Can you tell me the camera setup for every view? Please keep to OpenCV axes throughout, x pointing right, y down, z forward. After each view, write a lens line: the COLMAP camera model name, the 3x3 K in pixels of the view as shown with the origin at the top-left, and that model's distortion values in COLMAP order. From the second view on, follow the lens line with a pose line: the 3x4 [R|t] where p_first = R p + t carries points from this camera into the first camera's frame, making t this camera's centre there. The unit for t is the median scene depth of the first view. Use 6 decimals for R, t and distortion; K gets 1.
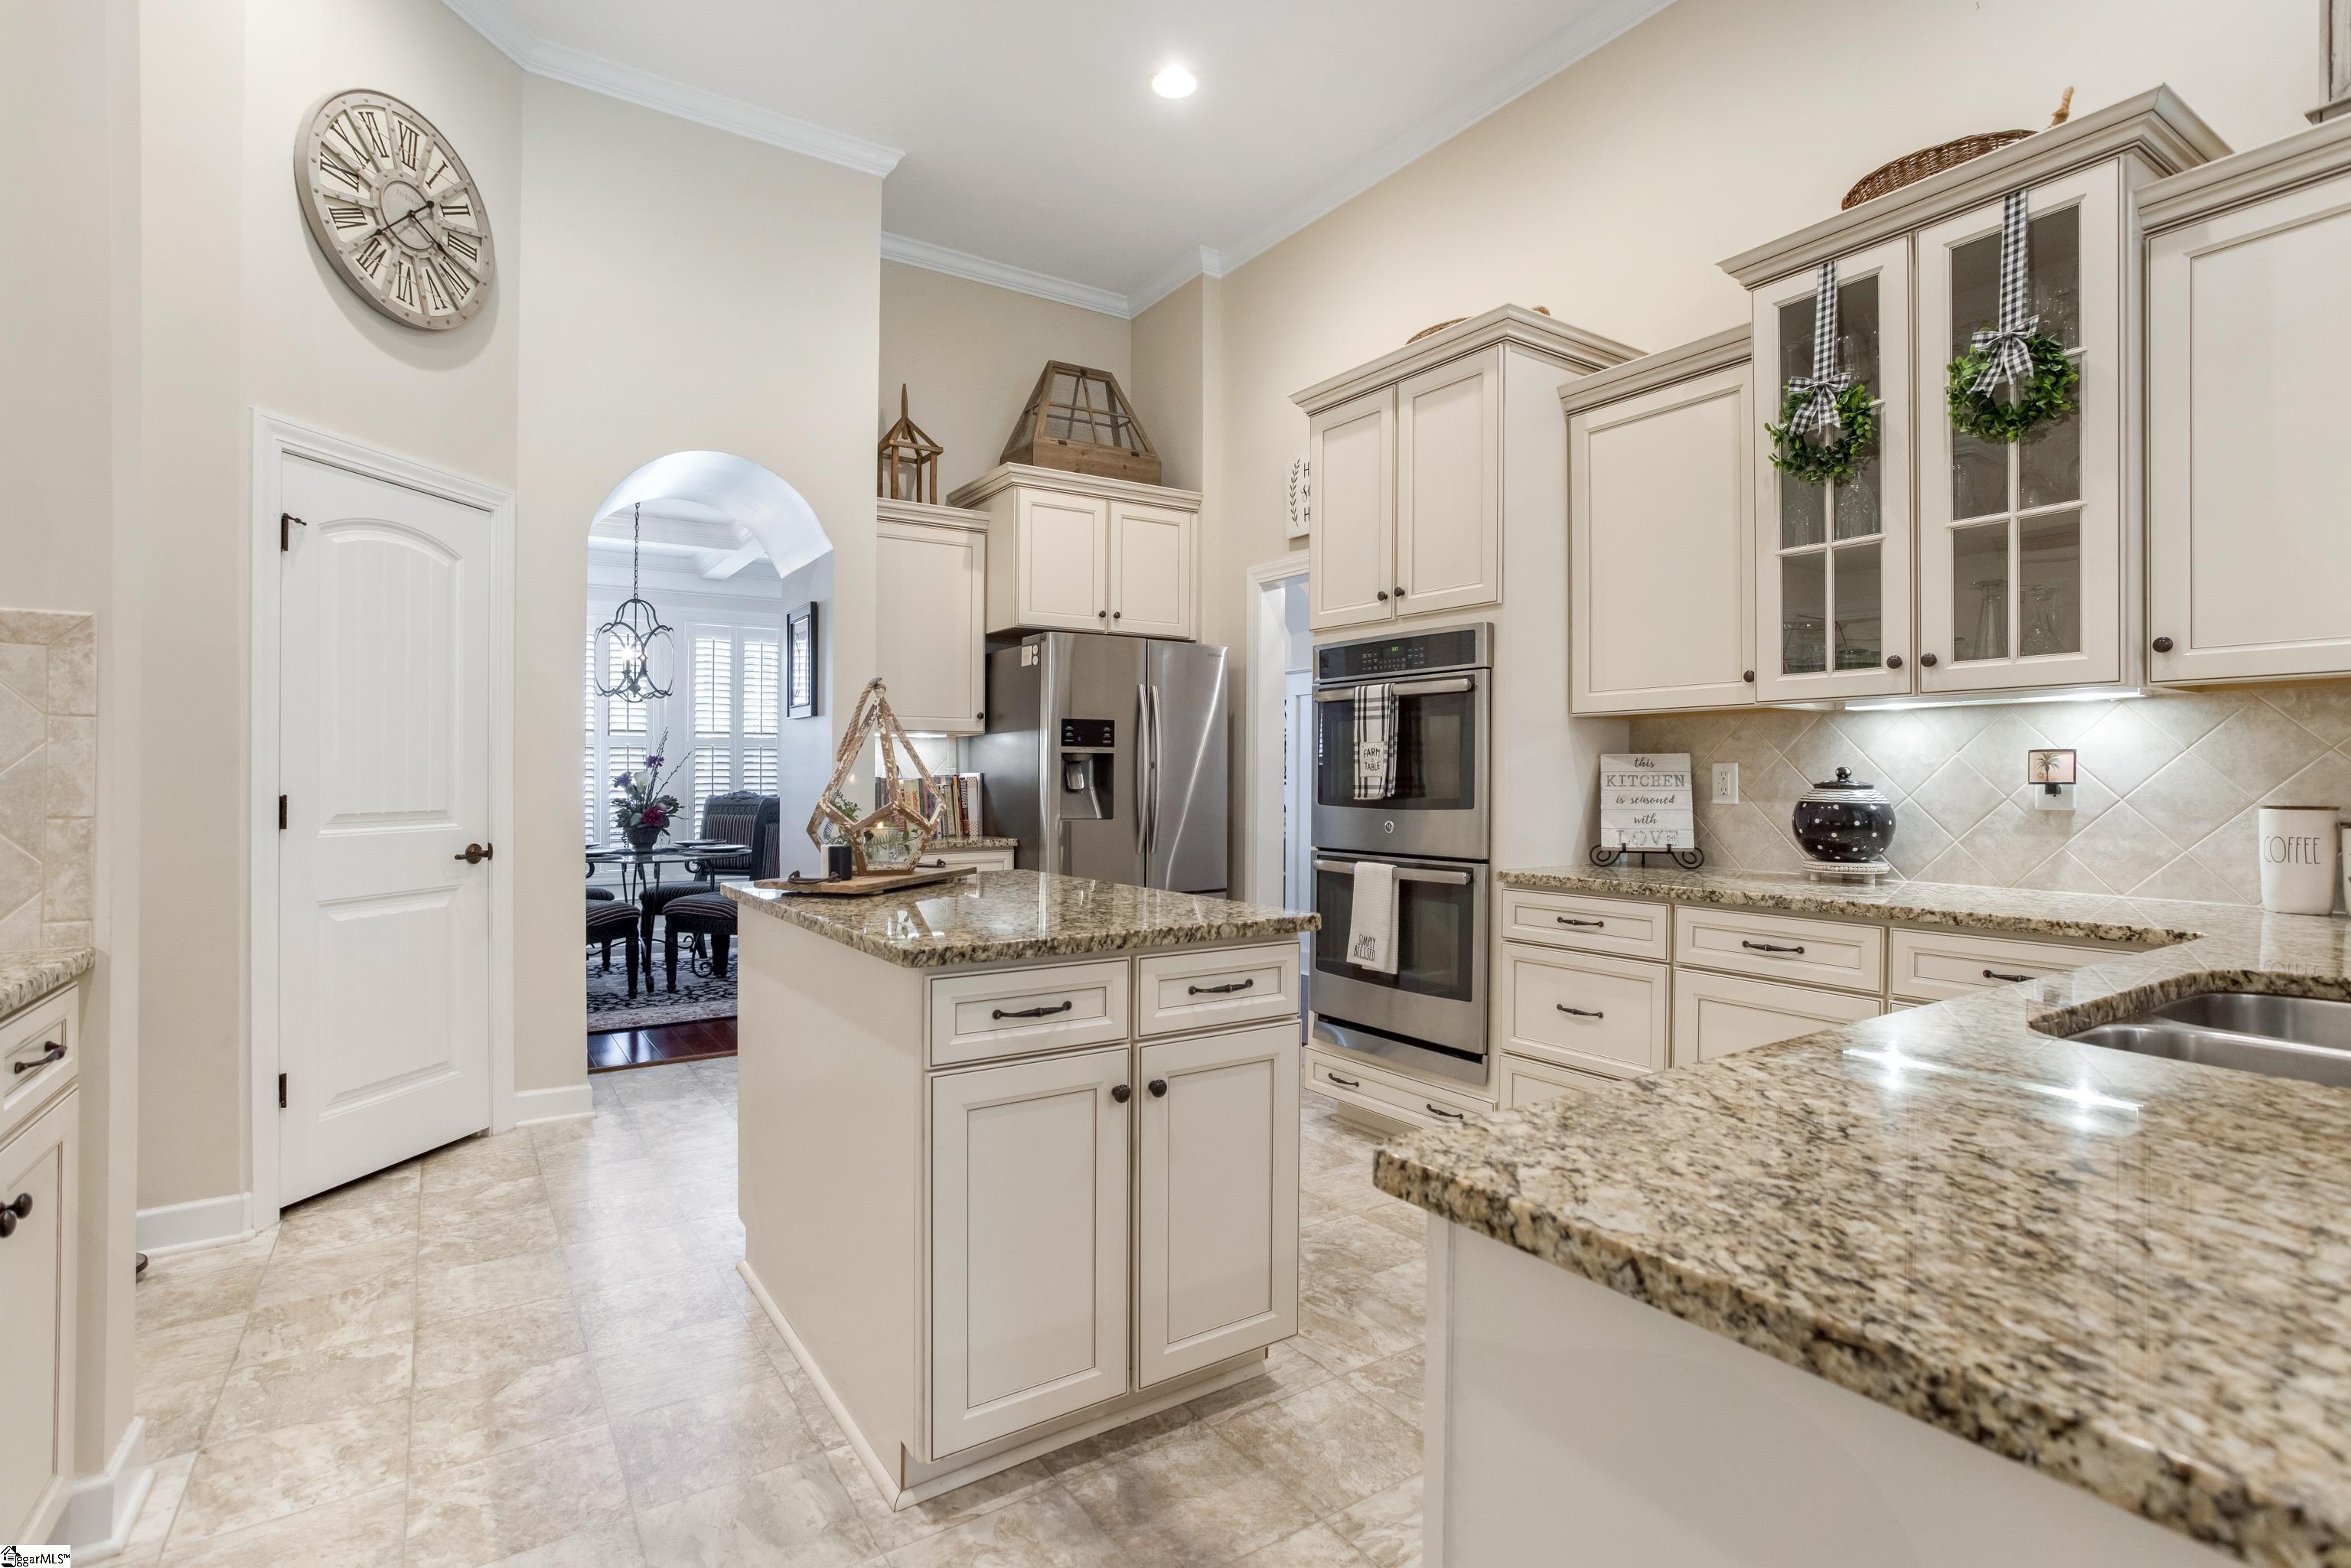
lens RADIAL K [[1144.1, 0, 1175.1], [0, 1144.1, 789.6], [0, 0, 1]] dist [-0.036949, 0.014294]
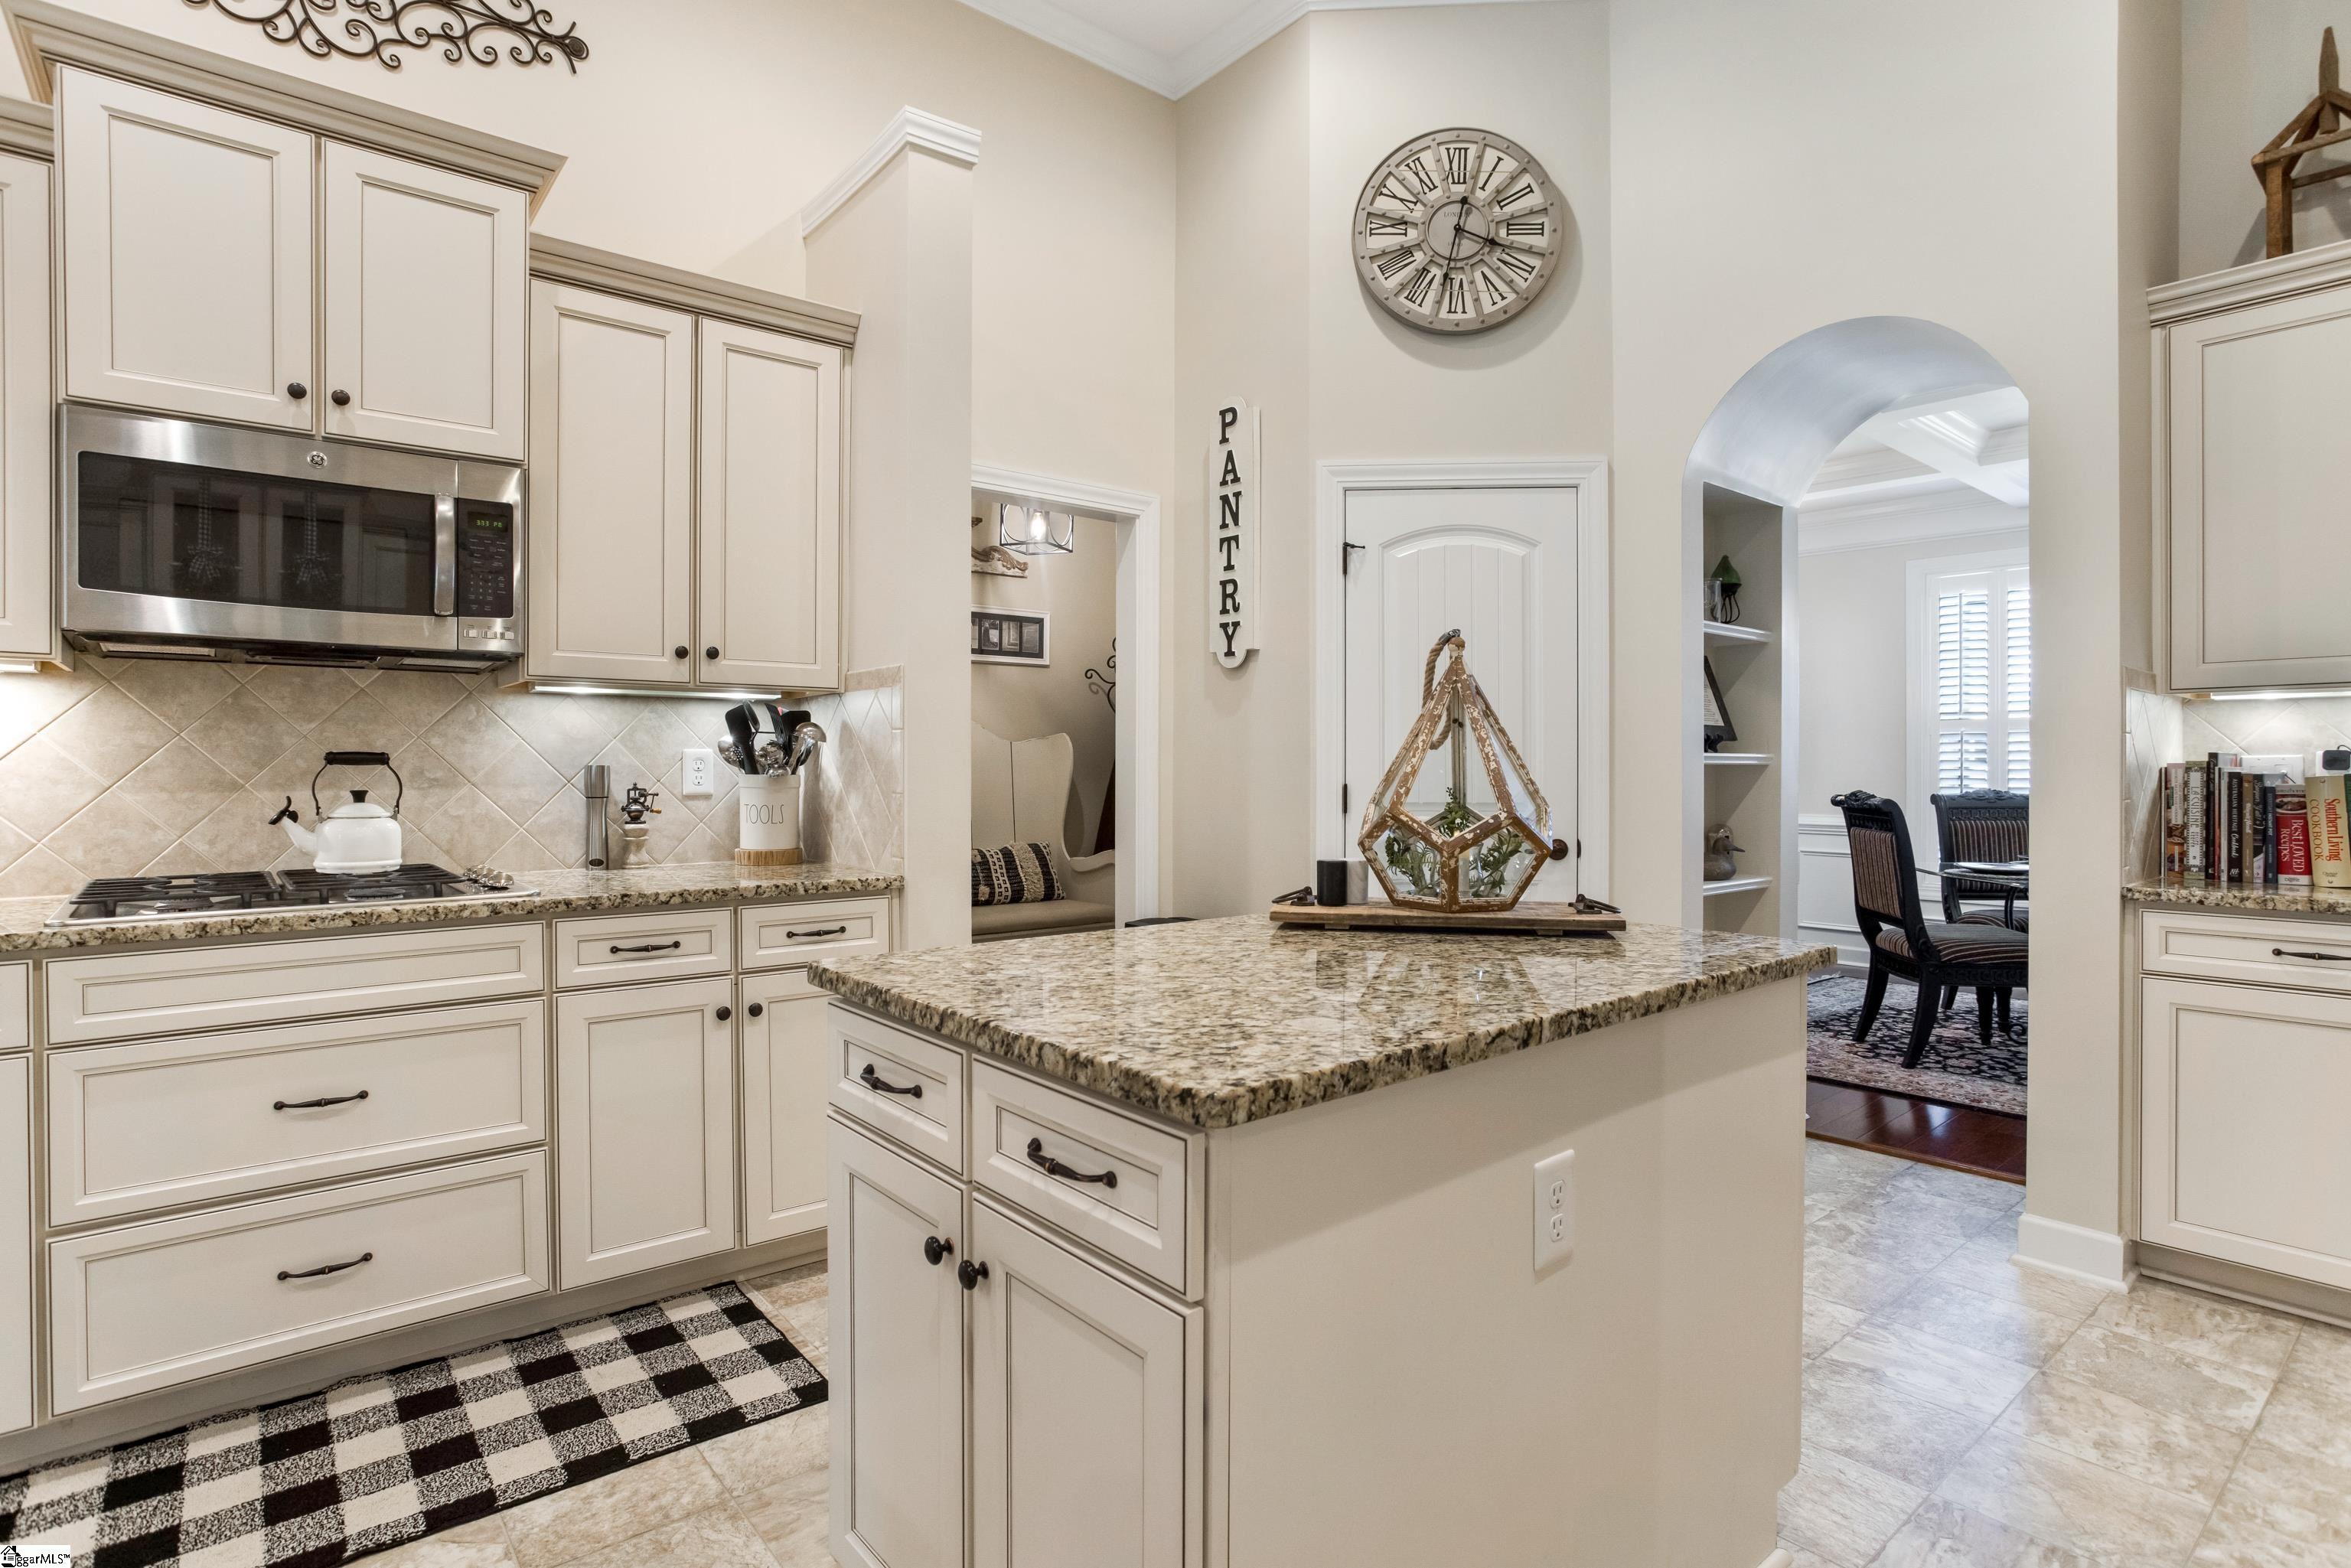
lens RADIAL K [[1197.5, 0, 1192.7], [0, 1197.5, 744.9], [0, 0, 1]] dist [-0.004013, 0.003893]
pose [[0.105871, -0.016535, -0.994242, 0.406991], [-0.016593, 0.999693, -0.018392, -0.008496], [0.994241, 0.018445, 0.105564, 0.672587]]
